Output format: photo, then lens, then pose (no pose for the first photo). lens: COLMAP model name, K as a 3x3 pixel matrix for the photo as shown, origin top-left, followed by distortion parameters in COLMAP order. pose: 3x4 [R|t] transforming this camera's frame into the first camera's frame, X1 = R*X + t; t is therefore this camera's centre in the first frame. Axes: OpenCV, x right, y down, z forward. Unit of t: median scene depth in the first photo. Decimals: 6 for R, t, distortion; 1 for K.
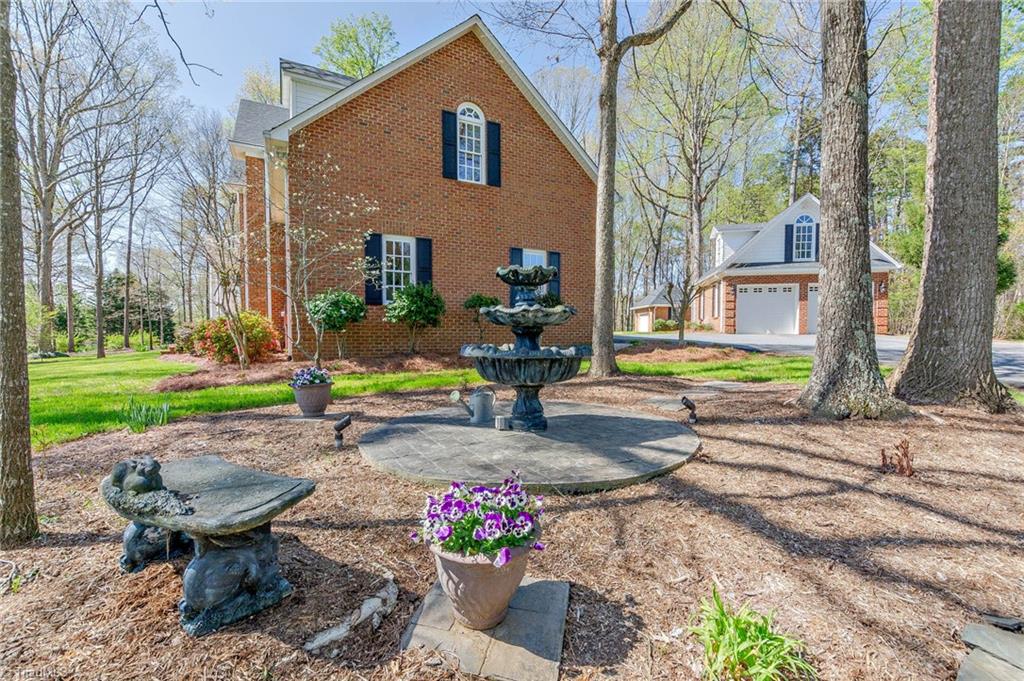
lens RADIAL K [[442.0, 0, 510.2], [0, 442.0, 342.7], [0, 0, 1]] dist [0.001295, -0.000132]
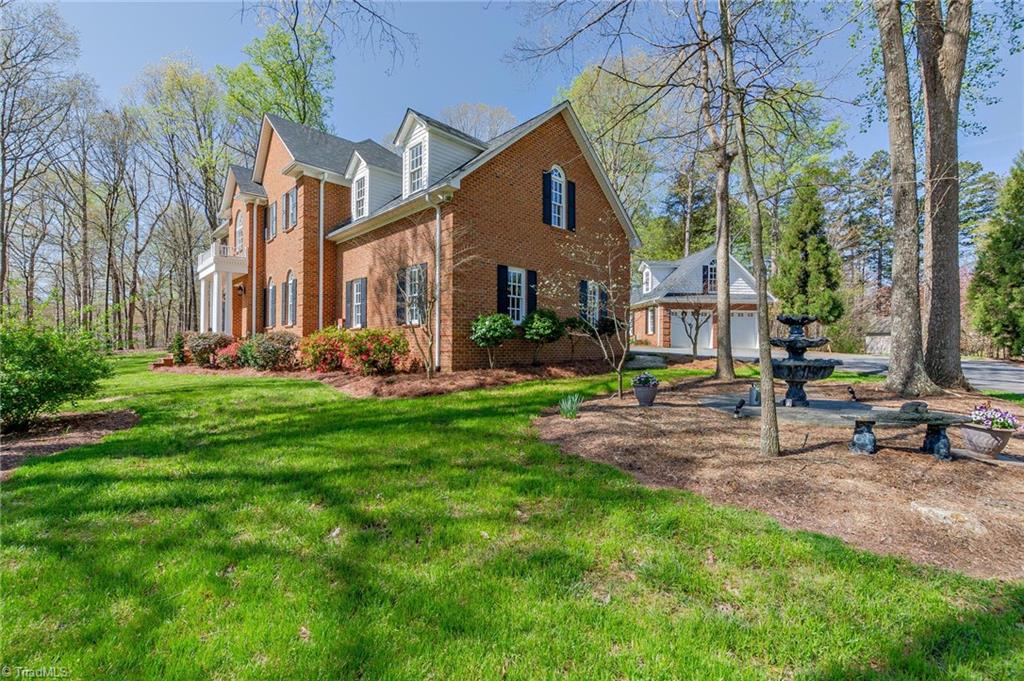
lens RADIAL K [[442.0, 0, 488.5], [0, 442.0, 331.1], [0, 0, 1]] dist [0.001295, -0.000132]
pose [[0.962278, 0.017158, 0.271525, -0.345050], [-0.003529, 0.998713, -0.050601, -0.002087], [-0.272044, 0.047733, 0.961100, -0.078364]]
